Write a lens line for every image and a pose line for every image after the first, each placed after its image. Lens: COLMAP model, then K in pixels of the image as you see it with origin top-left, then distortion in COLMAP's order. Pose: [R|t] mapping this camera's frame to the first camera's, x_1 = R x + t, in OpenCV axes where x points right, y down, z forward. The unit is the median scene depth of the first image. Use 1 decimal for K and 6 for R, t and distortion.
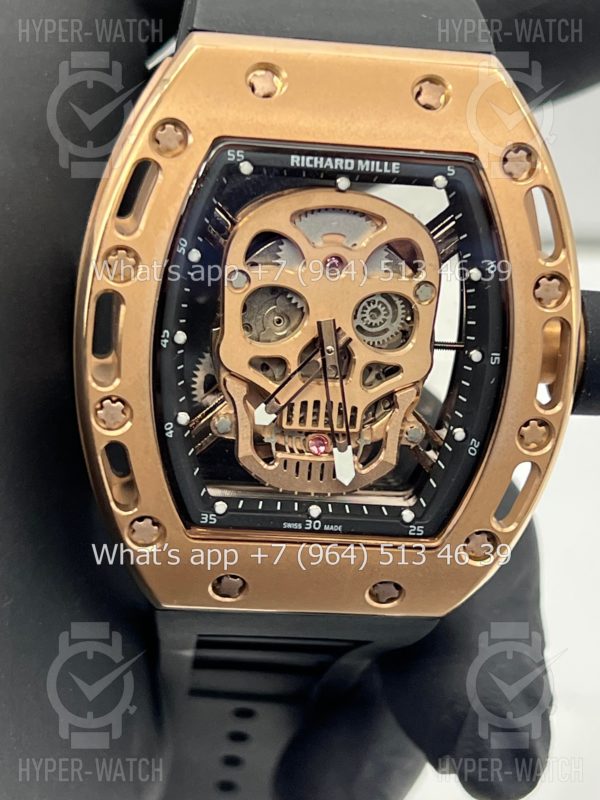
lens RADIAL K [[1893.1, 0, 300.0], [0, 1893.1, 400.0], [0, 0, 1]] dist [0.136949, 0.397694]
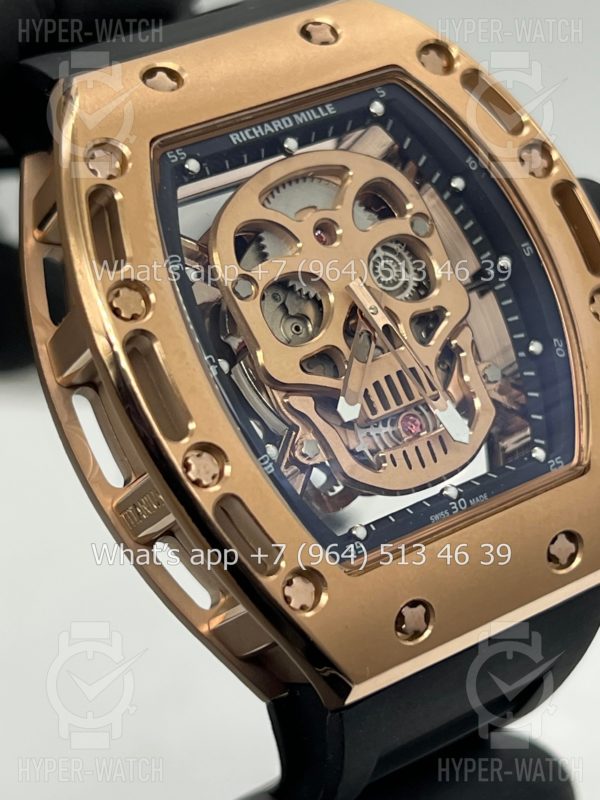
lens RADIAL K [[1893.1, 0, 300.0], [0, 1893.1, 400.0], [0, 0, 1]] dist [0.136949, 0.397694]
pose [[0.833409, -0.427156, 0.350666, -0.330395], [0.524342, 0.811642, -0.257492, 0.210024], [-0.174626, 0.398466, 0.900406, 0.241915]]
